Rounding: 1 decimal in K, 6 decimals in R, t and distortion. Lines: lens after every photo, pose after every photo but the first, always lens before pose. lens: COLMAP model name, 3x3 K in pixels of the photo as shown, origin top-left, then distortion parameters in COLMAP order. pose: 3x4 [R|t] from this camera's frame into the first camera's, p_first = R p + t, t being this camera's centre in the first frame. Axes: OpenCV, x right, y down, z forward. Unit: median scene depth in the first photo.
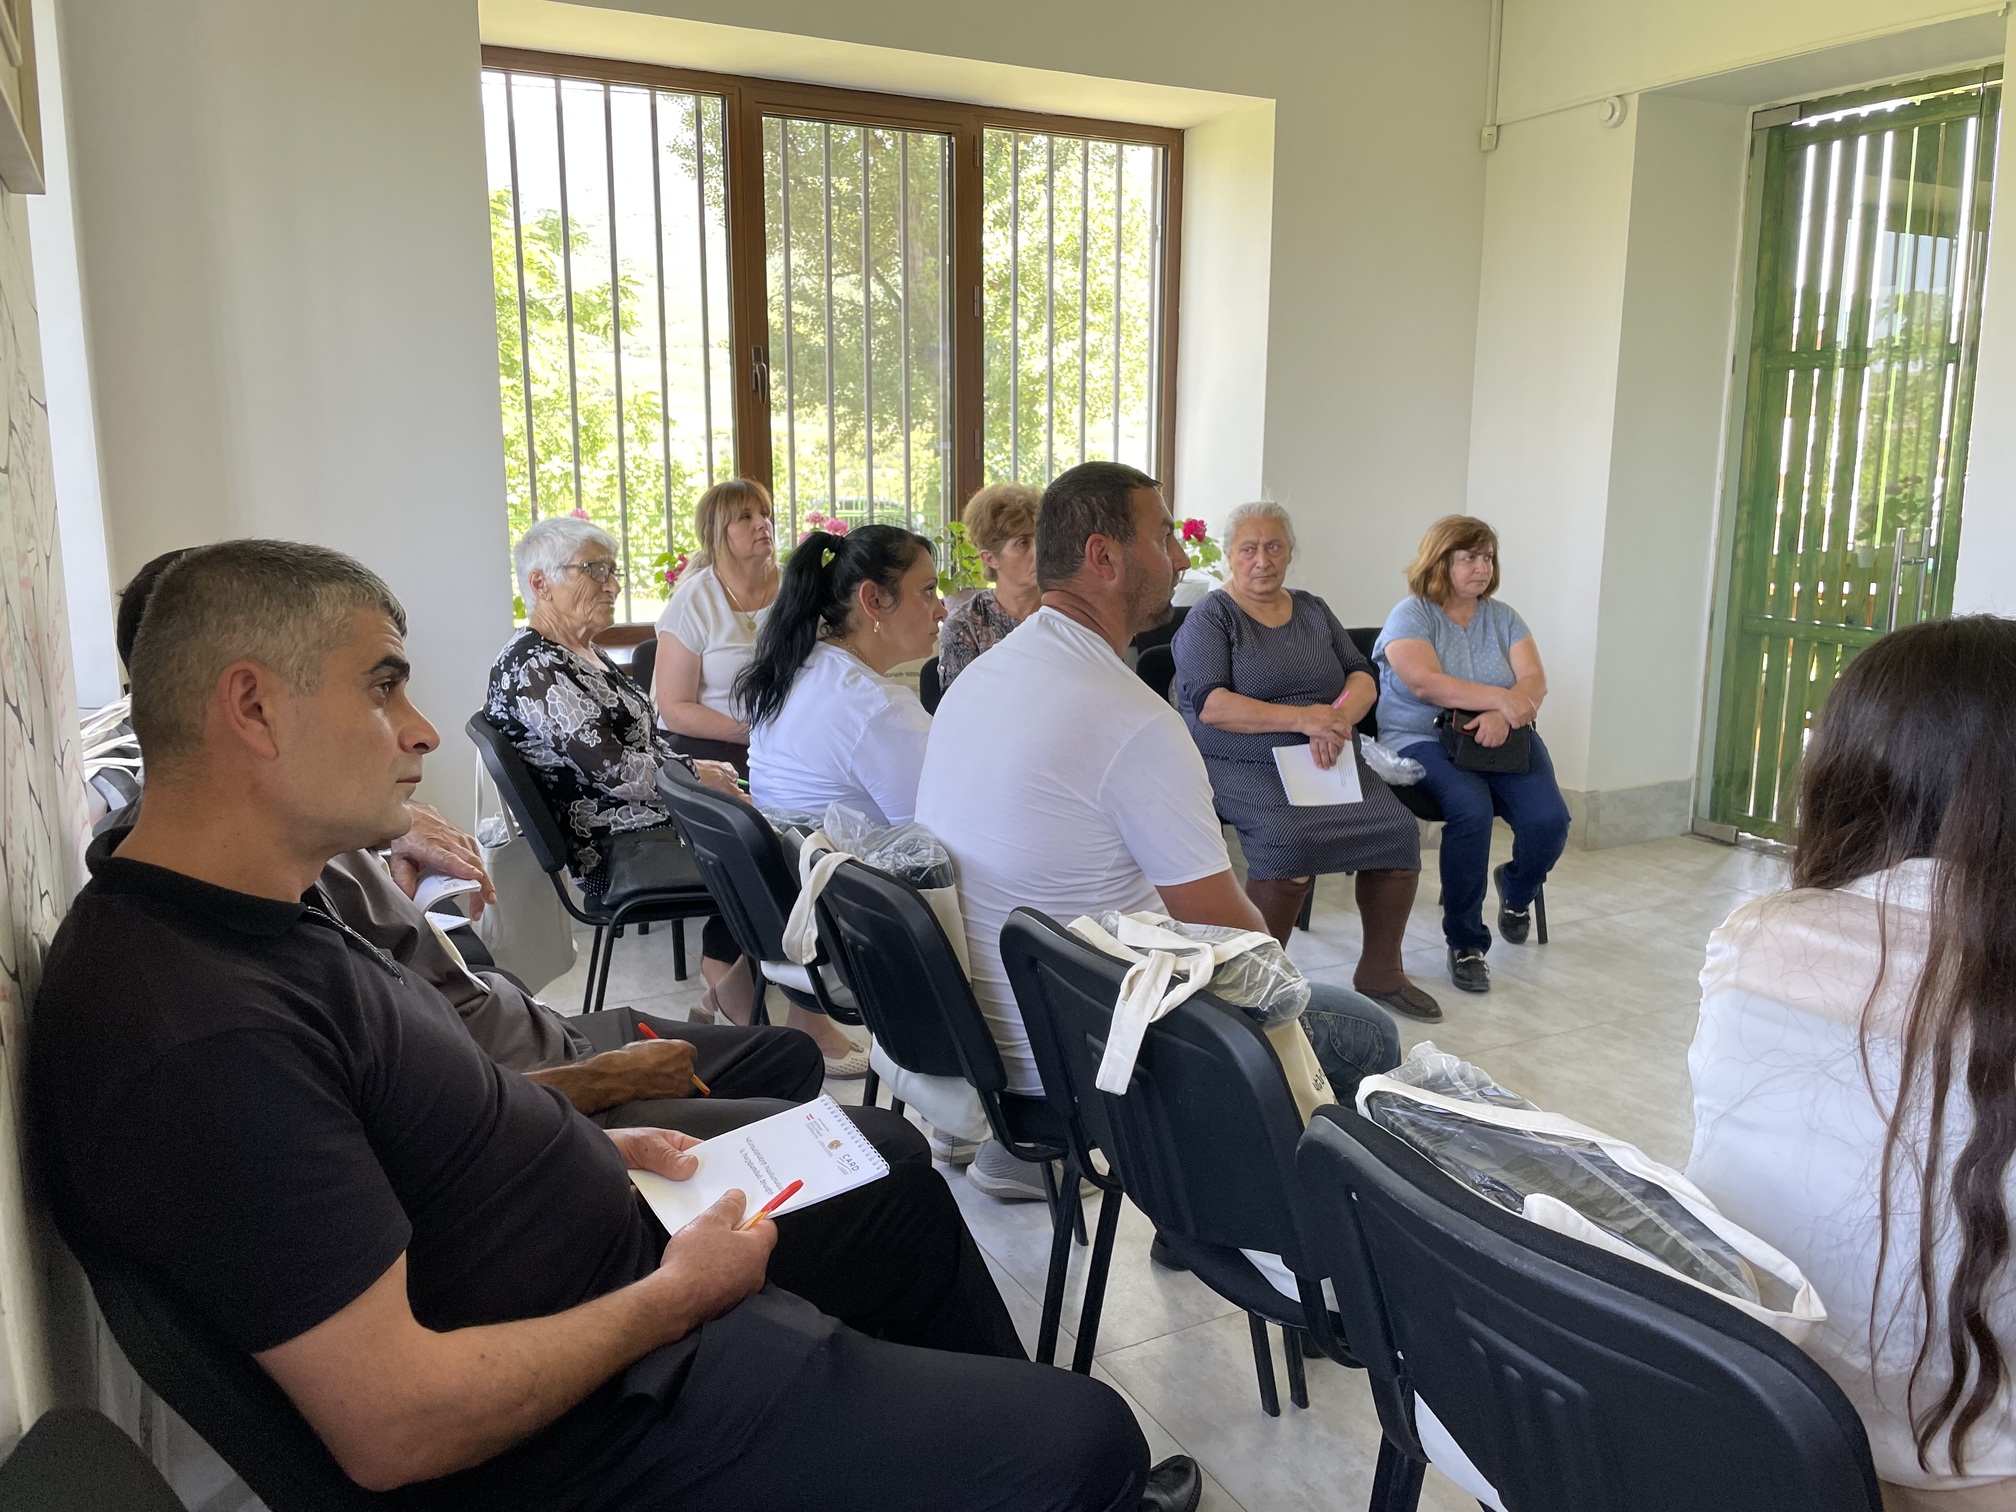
lens RADIAL K [[1525.3, 0, 1018.3], [0, 1525.3, 733.5], [0, 0, 1]] dist [0.085194, -0.114737]
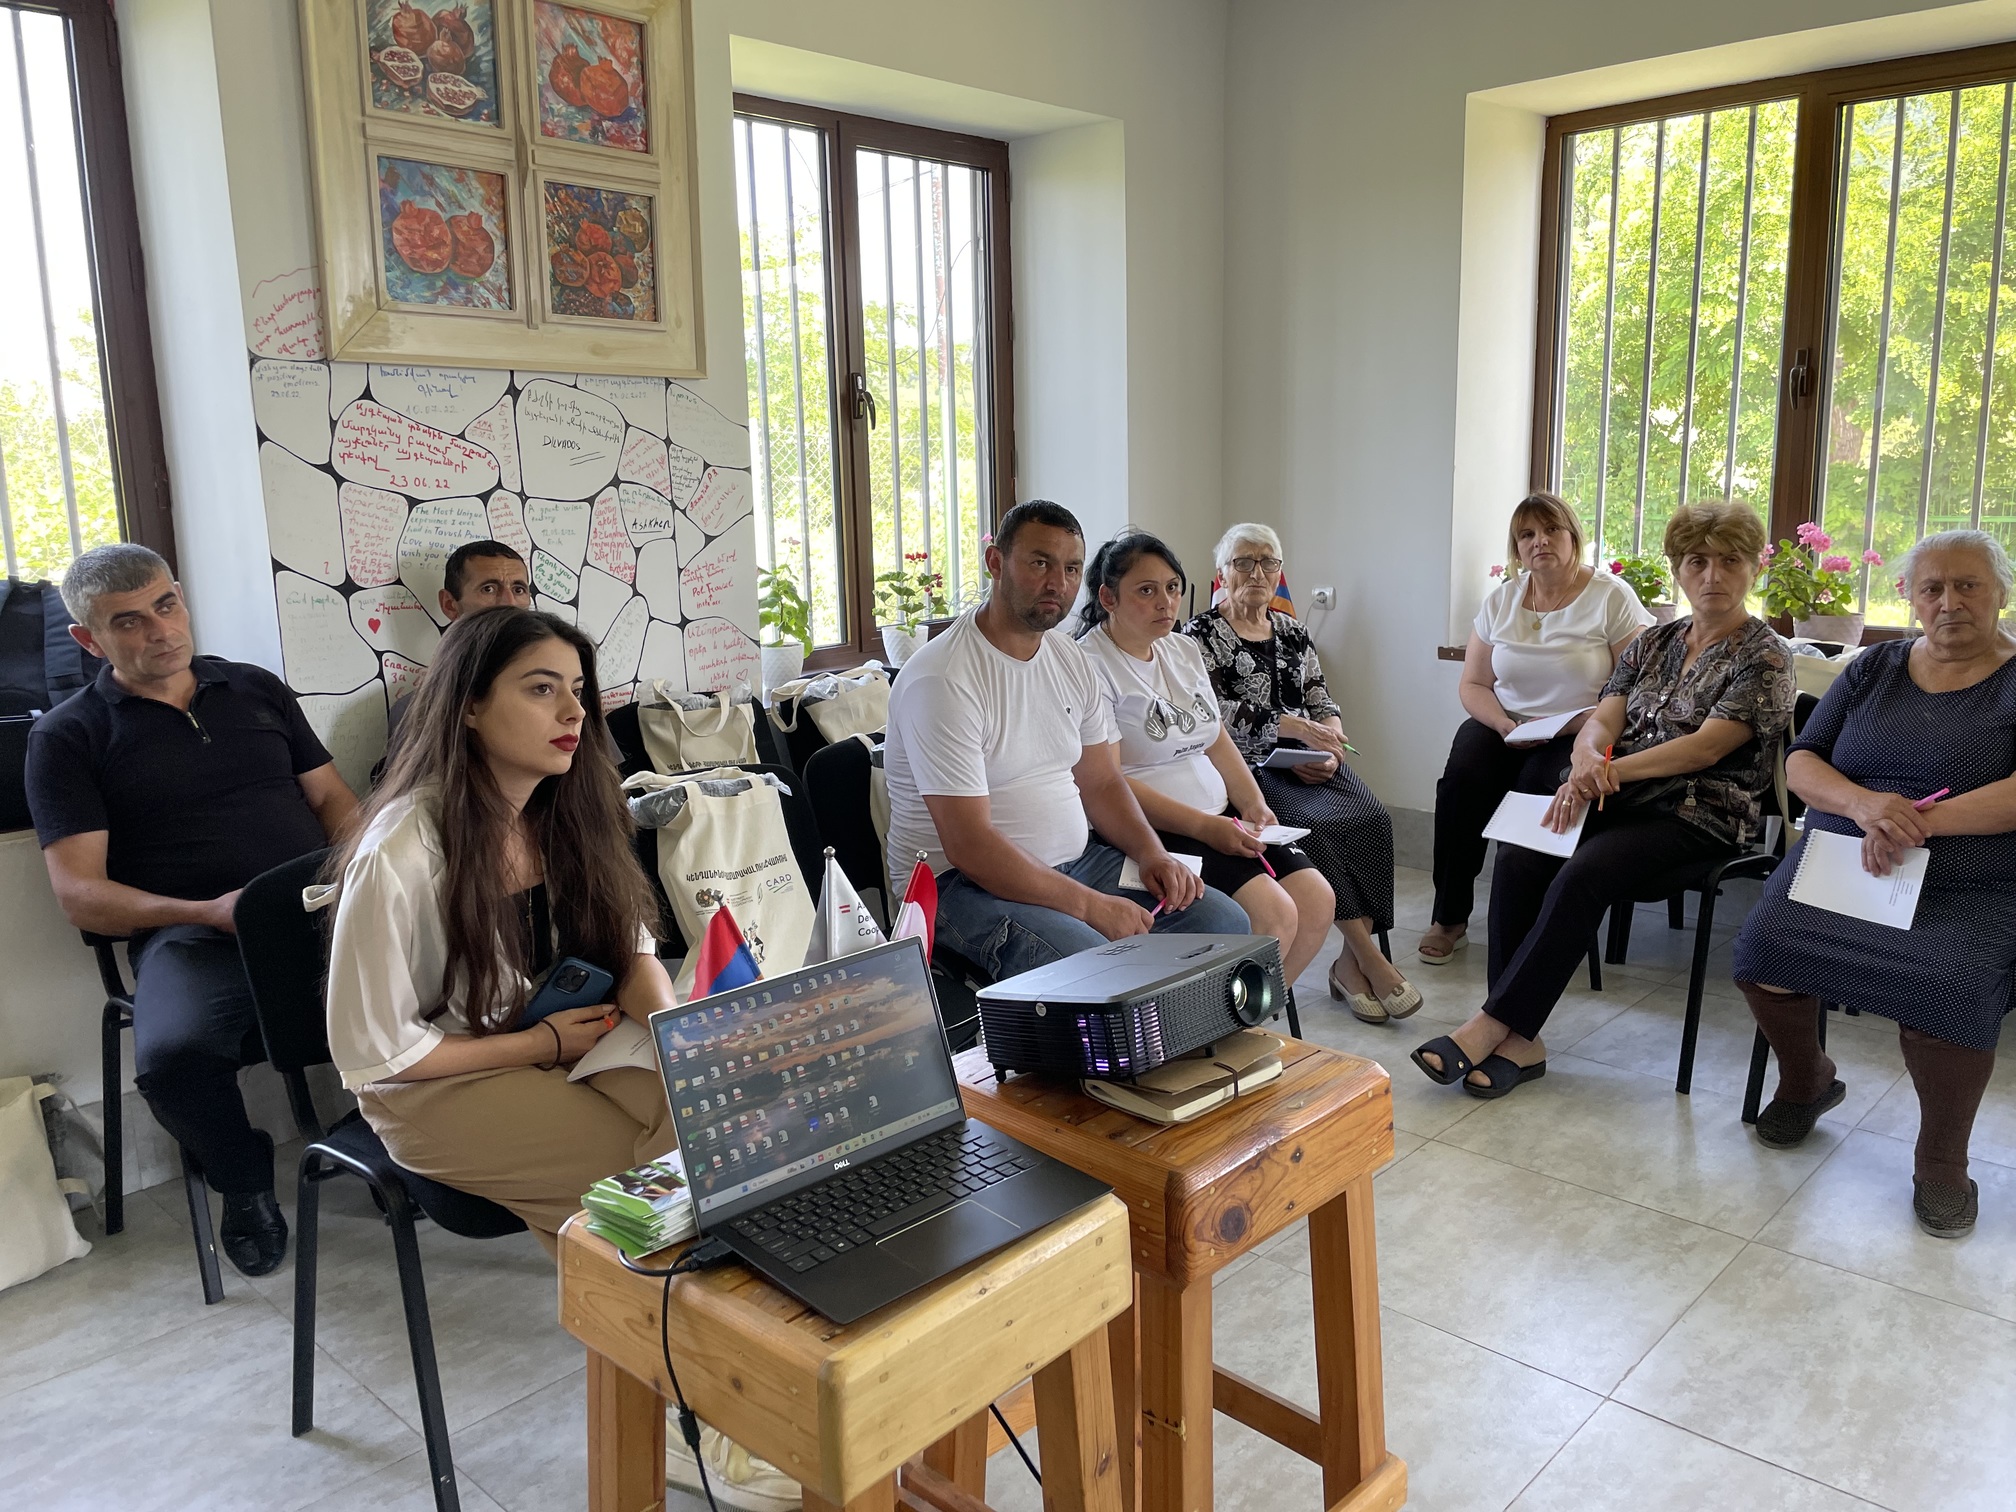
lens RADIAL K [[1525.3, 0, 1012.4], [0, 1525.3, 723.8], [0, 0, 1]] dist [0.085194, -0.114737]
pose [[0.314214, 0.161505, -0.935514, 0.800380], [-0.154943, 0.980934, 0.117306, -0.077830], [0.936623, 0.108092, 0.333247, 0.318461]]
